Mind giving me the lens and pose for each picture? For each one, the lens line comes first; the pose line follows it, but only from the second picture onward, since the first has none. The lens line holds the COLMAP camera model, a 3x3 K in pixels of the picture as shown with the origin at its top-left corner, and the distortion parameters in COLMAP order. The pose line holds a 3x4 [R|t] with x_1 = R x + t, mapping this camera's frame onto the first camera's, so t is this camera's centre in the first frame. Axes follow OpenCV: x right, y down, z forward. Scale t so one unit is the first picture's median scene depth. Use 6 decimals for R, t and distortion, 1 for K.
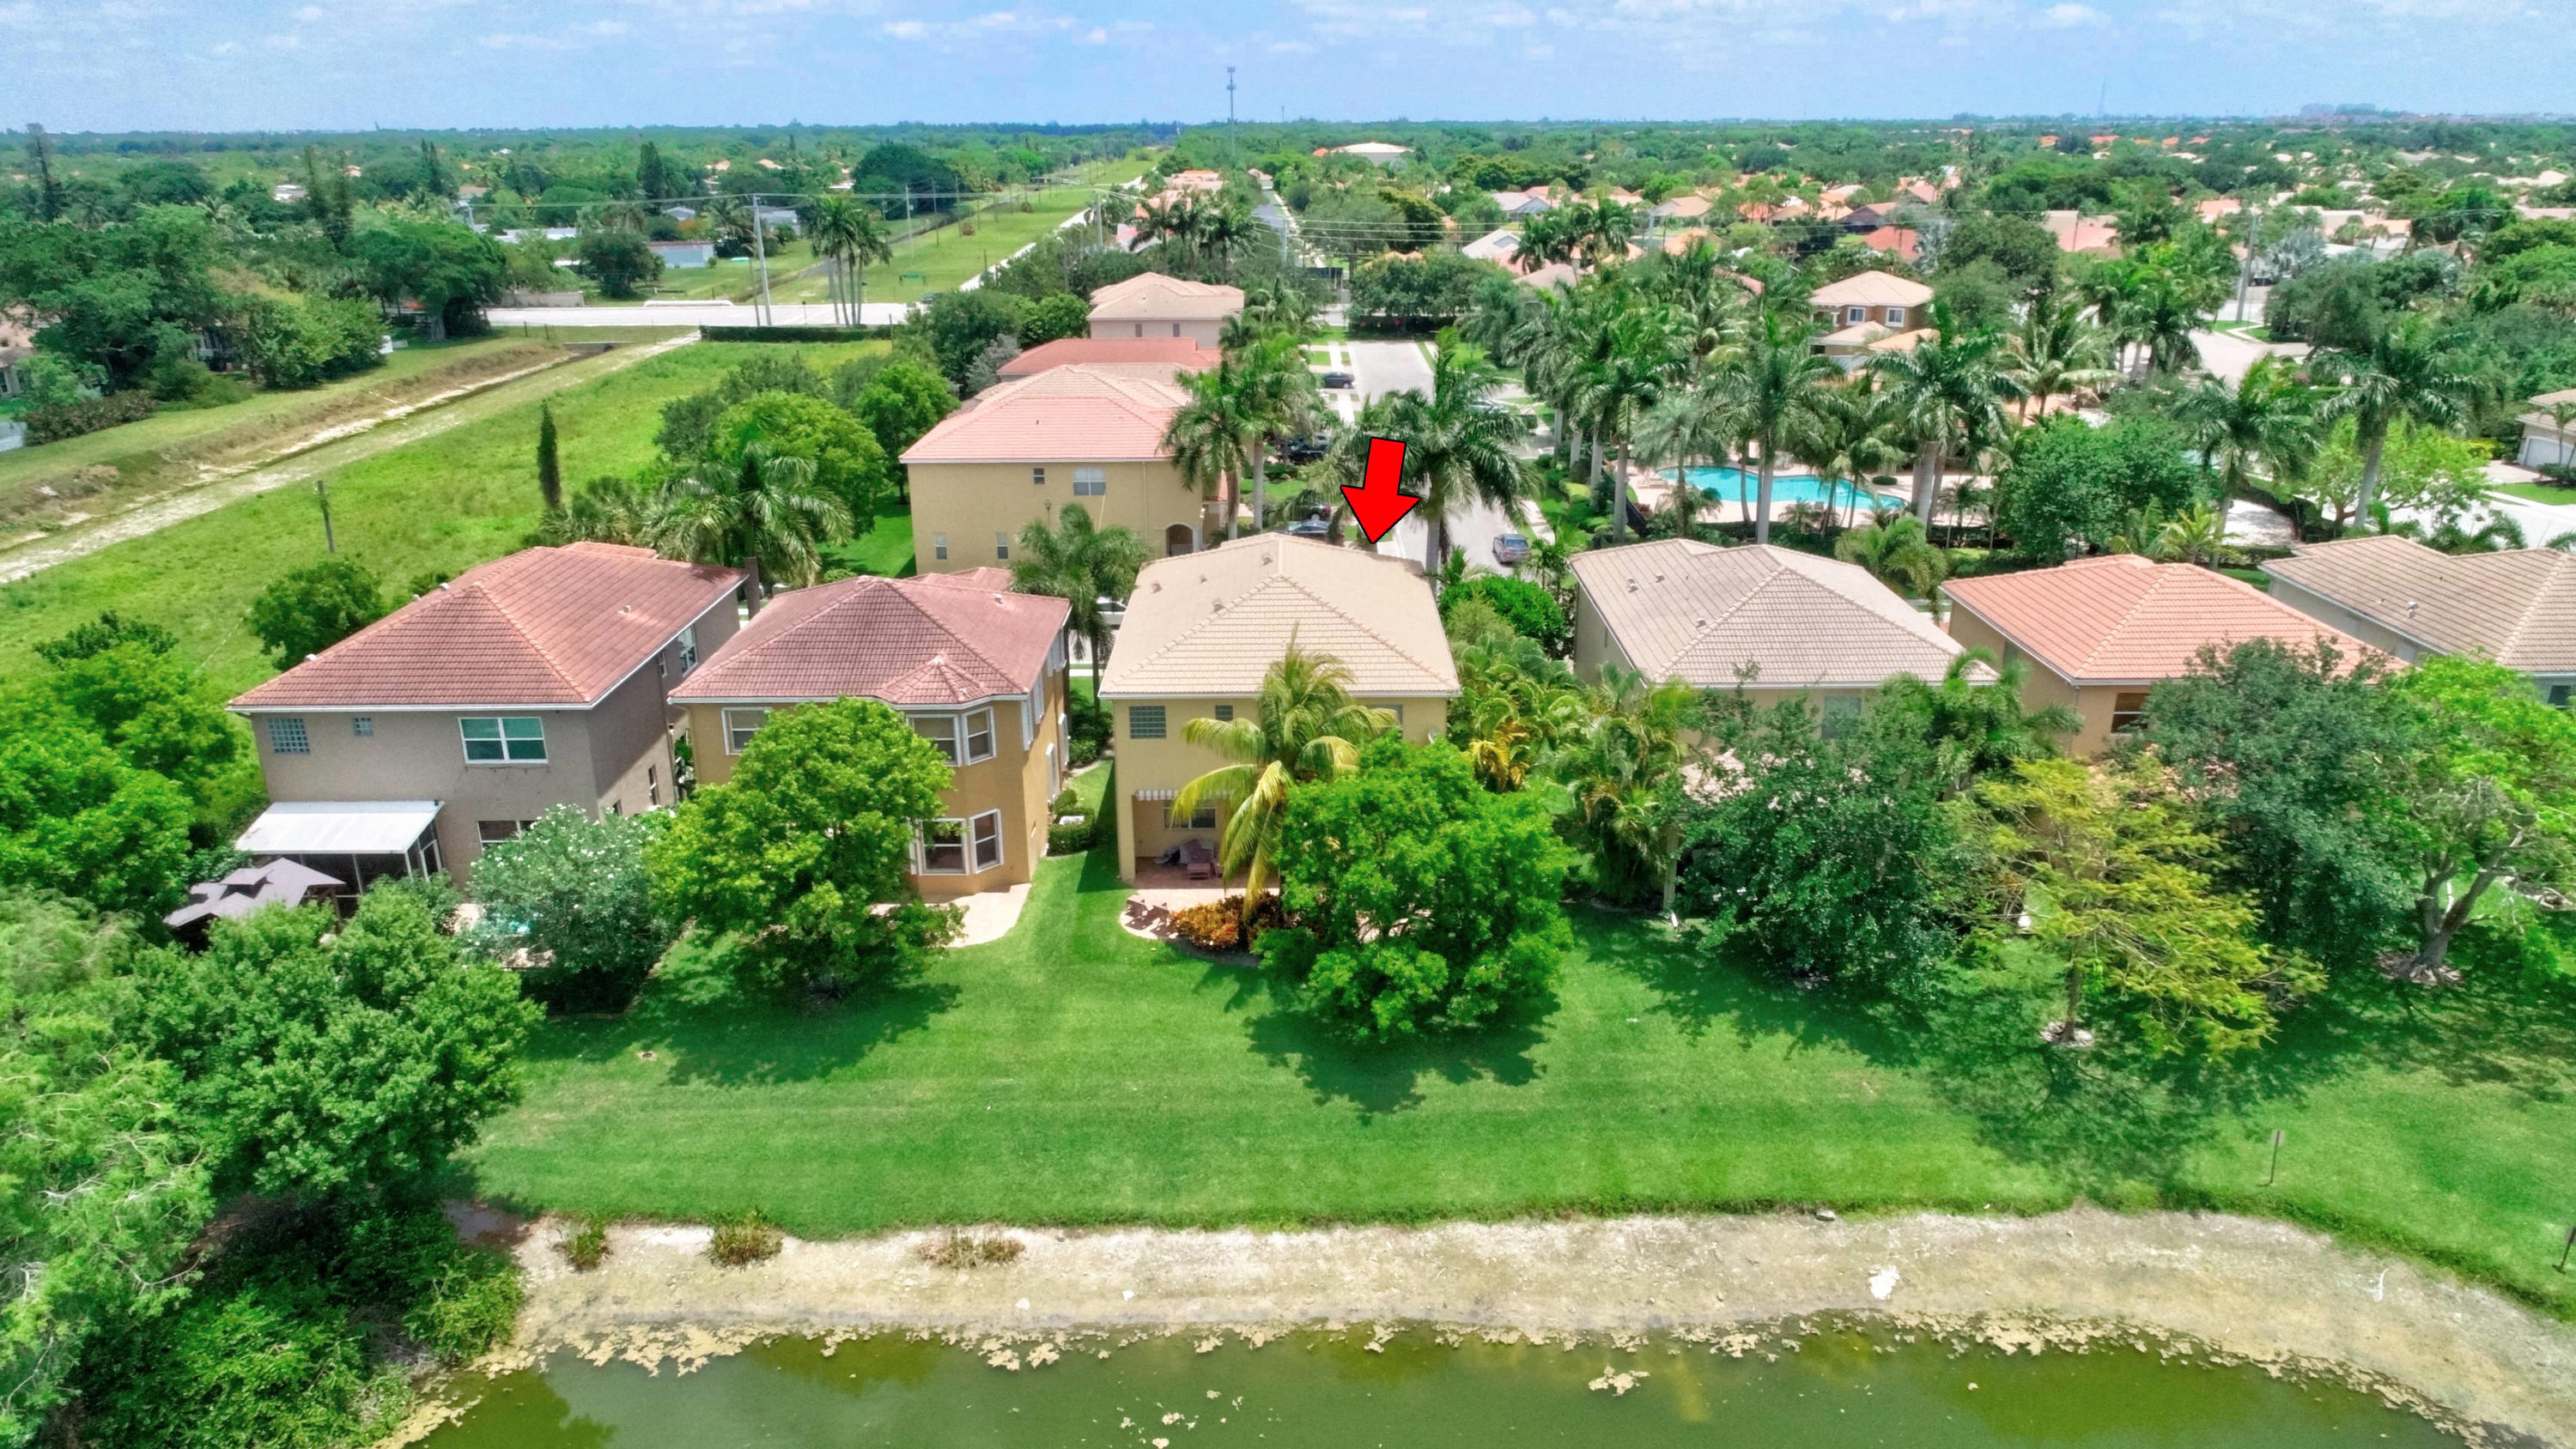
lens RADIAL K [[1724.3, 0, 1288.0], [0, 1724.3, 724.5], [0, 0, 1]] dist [-0.001466, -0.001156]
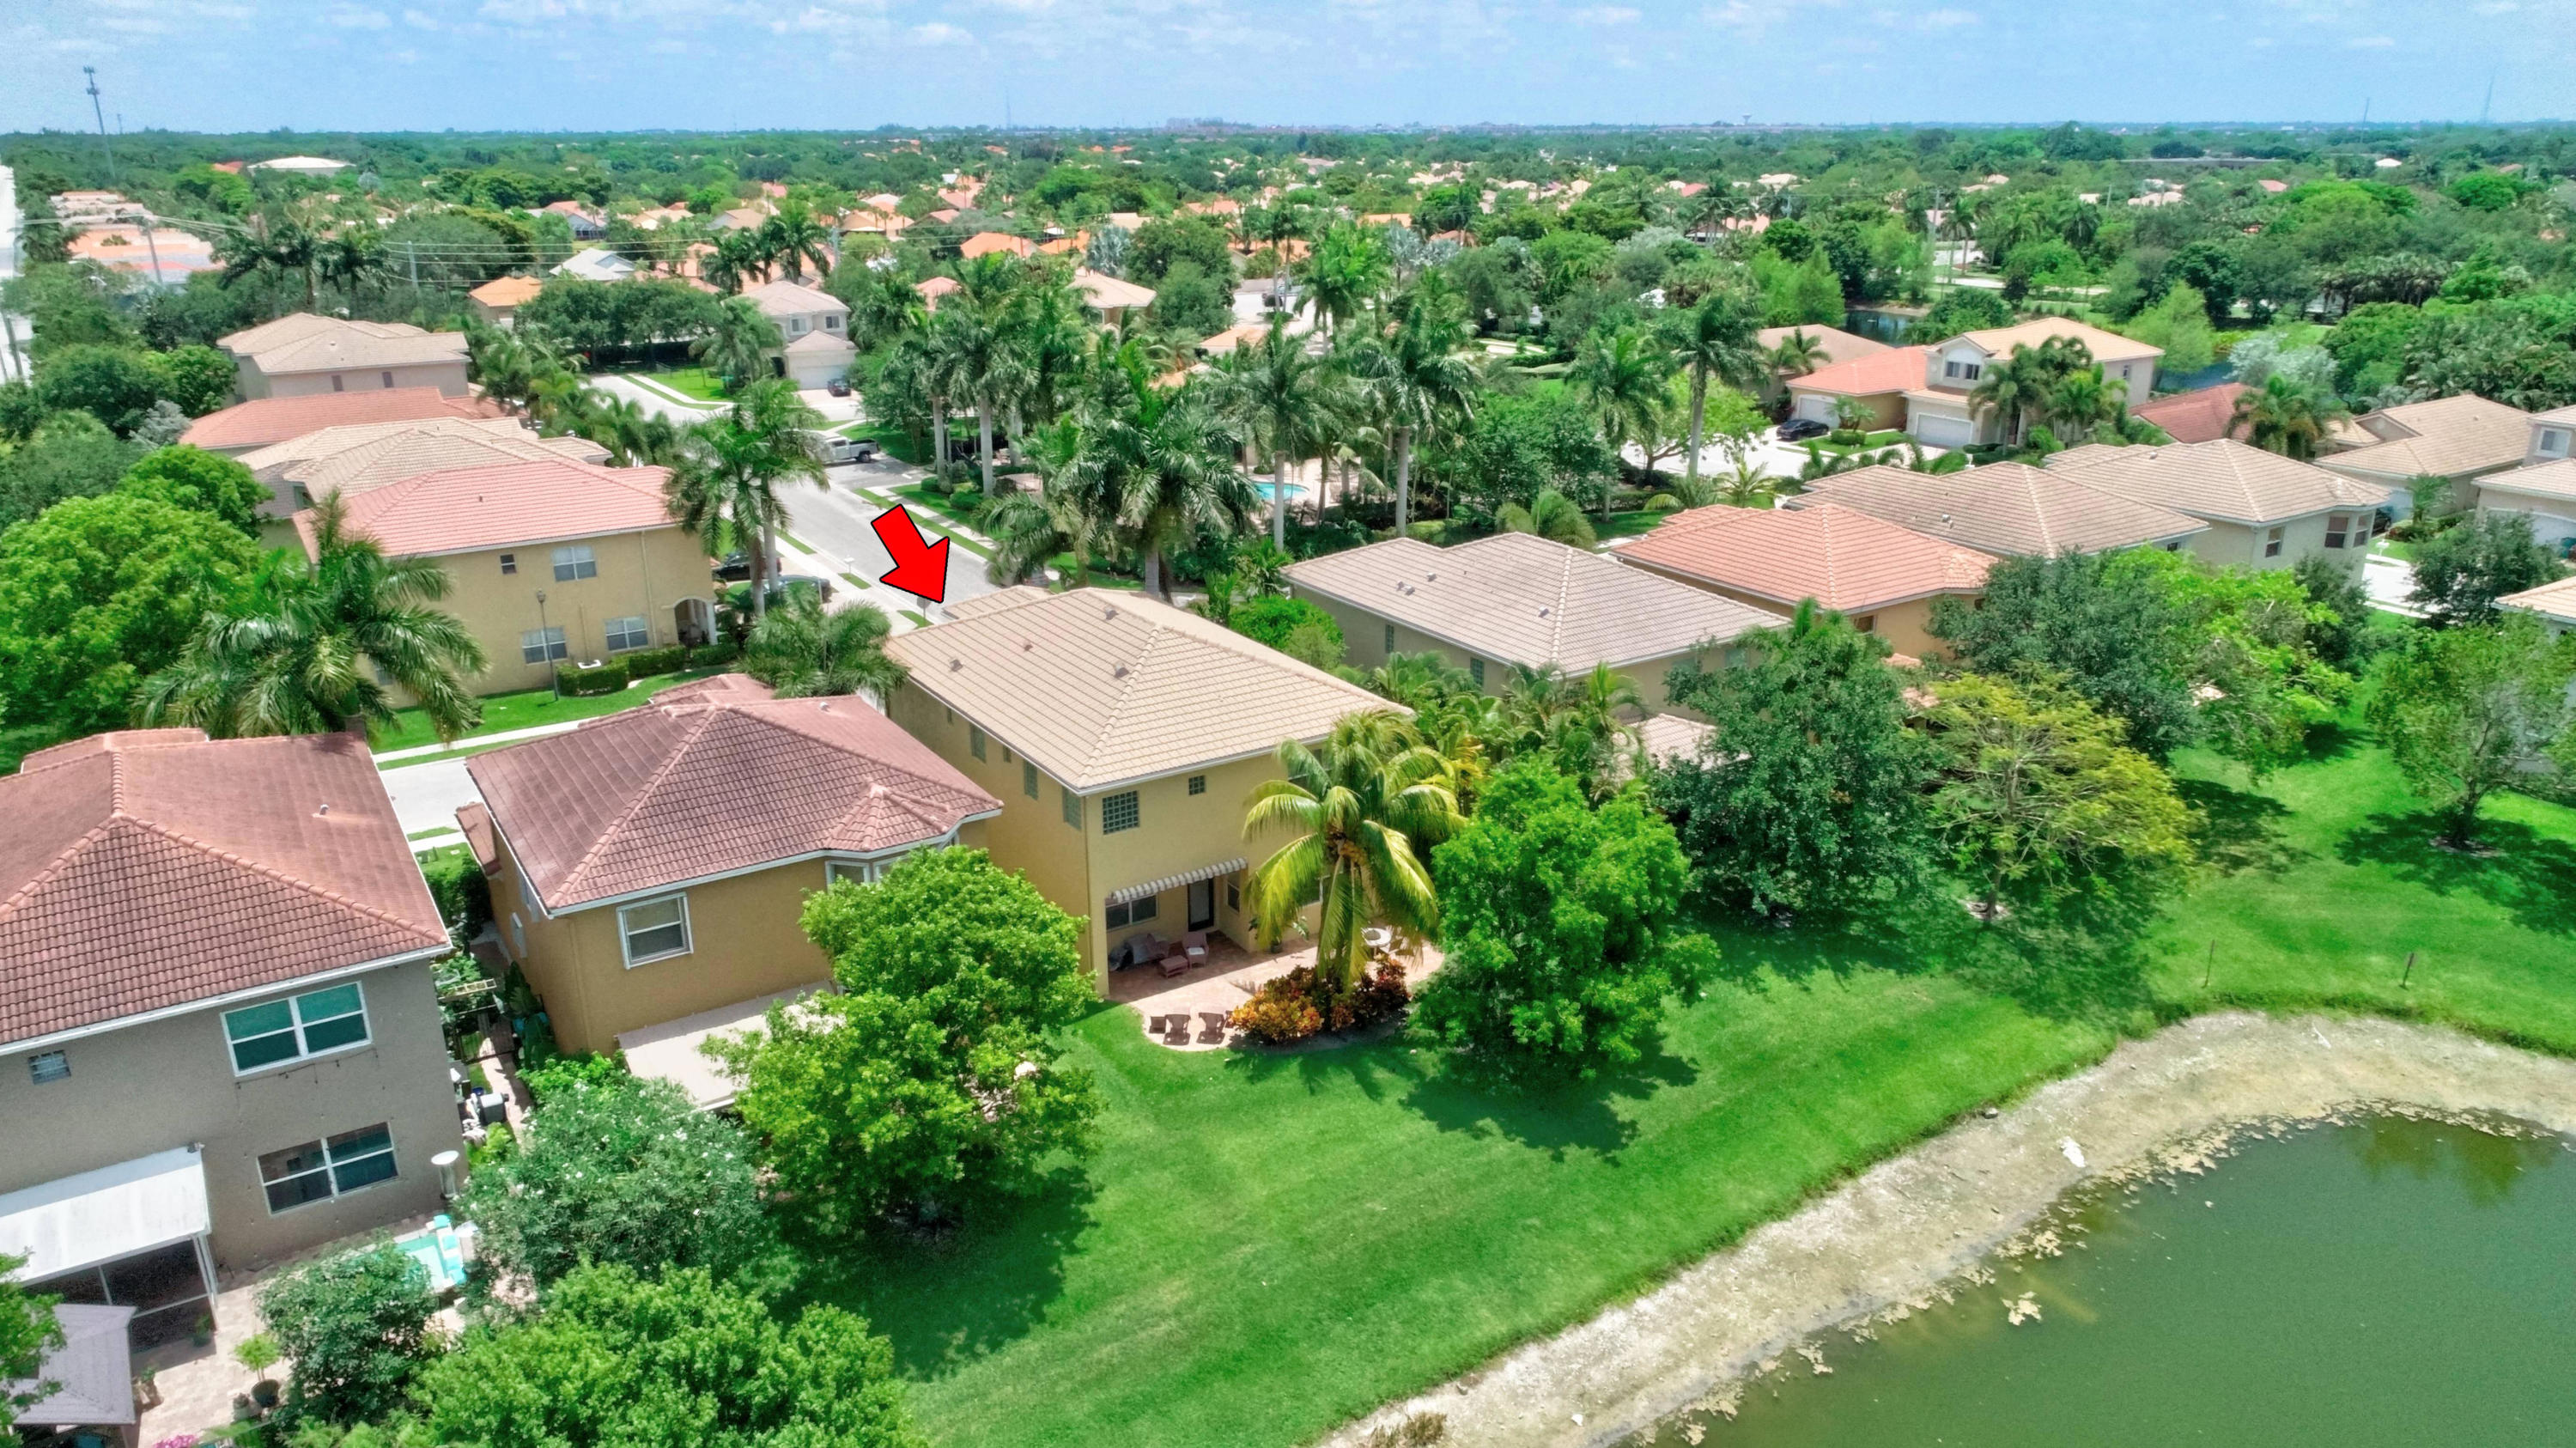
lens RADIAL K [[1724.7, 0, 1288.0], [0, 1724.7, 724.0], [0, 0, 1]] dist [-0.001466, -0.001156]
pose [[0.837334, -0.174800, 0.517994, -0.361034], [0.178079, 0.983038, 0.043867, -0.054420], [-0.516876, 0.055512, 0.854259, 0.165341]]
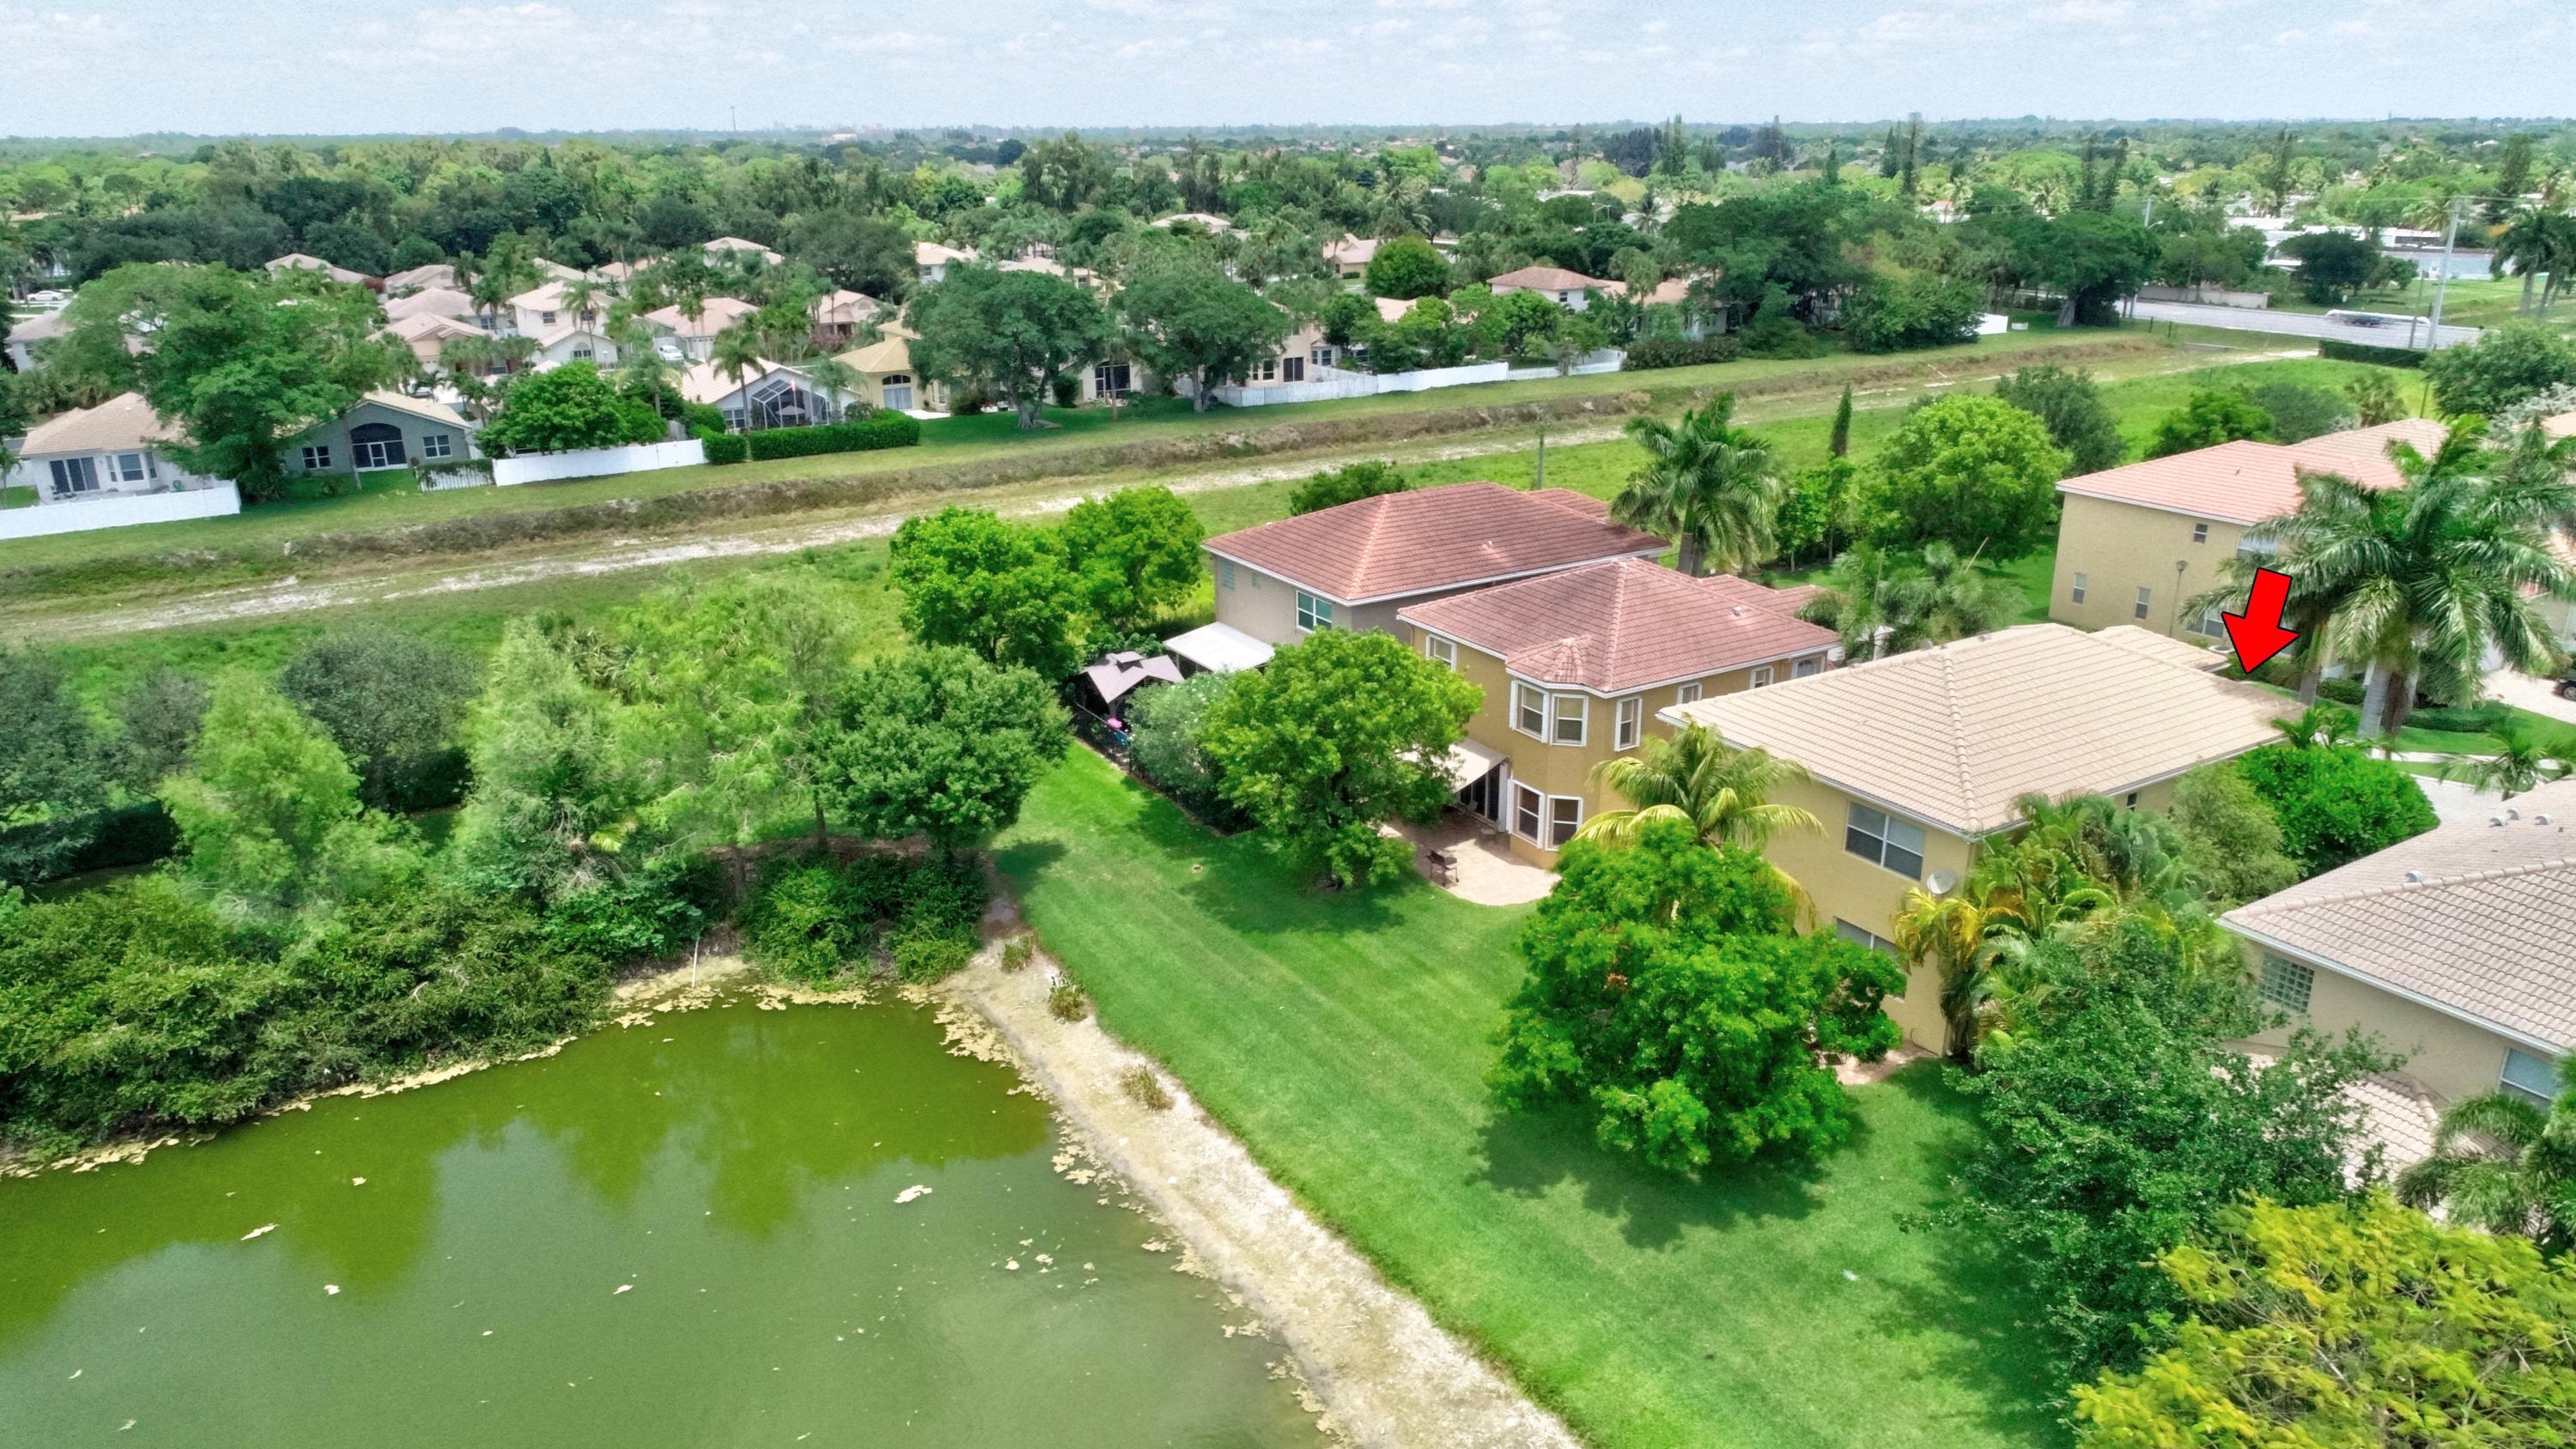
lens RADIAL K [[1733.9, 0, 1288.0], [0, 1733.9, 724.5], [0, 0, 1]] dist [0.011666, -0.032194]
pose [[0.528510, 0.283767, -0.800095, 0.436942], [-0.280061, 0.947996, 0.151226, -0.078876], [0.801400, 0.144151, 0.580498, 0.213480]]
